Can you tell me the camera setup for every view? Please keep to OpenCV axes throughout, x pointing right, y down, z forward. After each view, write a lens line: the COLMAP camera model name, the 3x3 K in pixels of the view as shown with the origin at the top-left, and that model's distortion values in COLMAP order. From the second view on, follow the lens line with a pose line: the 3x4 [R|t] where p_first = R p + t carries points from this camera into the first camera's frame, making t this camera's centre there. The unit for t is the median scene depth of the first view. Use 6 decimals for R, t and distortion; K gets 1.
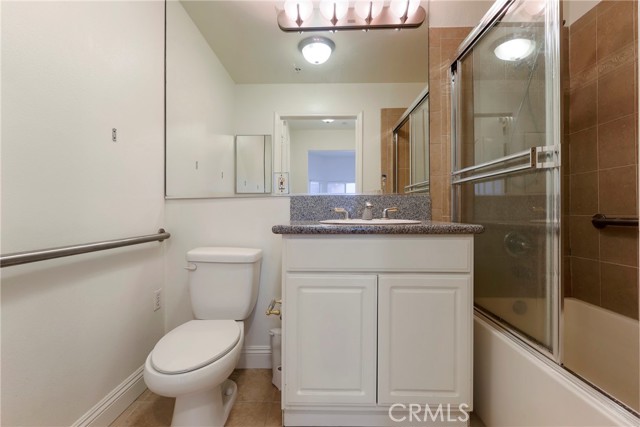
lens RADIAL K [[296.9, 0, 320.9], [0, 296.9, 211.2], [0, 0, 1]] dist [0.000058, 0.001086]
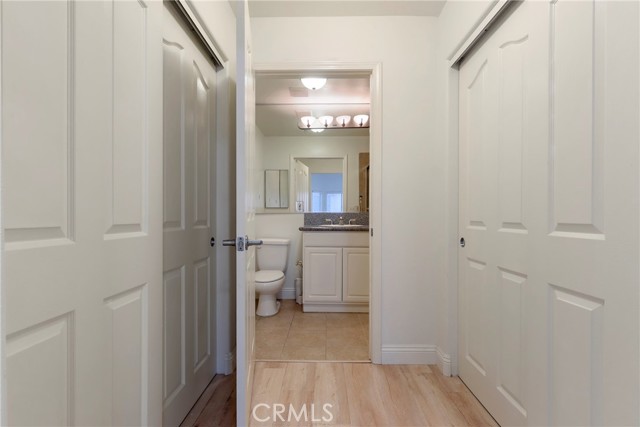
lens RADIAL K [[296.9, 0, 318.5], [0, 296.9, 215.6], [0, 0, 1]] dist [0.000058, 0.001086]
pose [[0.999929, 0.001096, -0.011830, 0.018524], [-0.001087, 0.999999, 0.000736, -0.037860], [0.011831, -0.000723, 0.999930, -1.078178]]
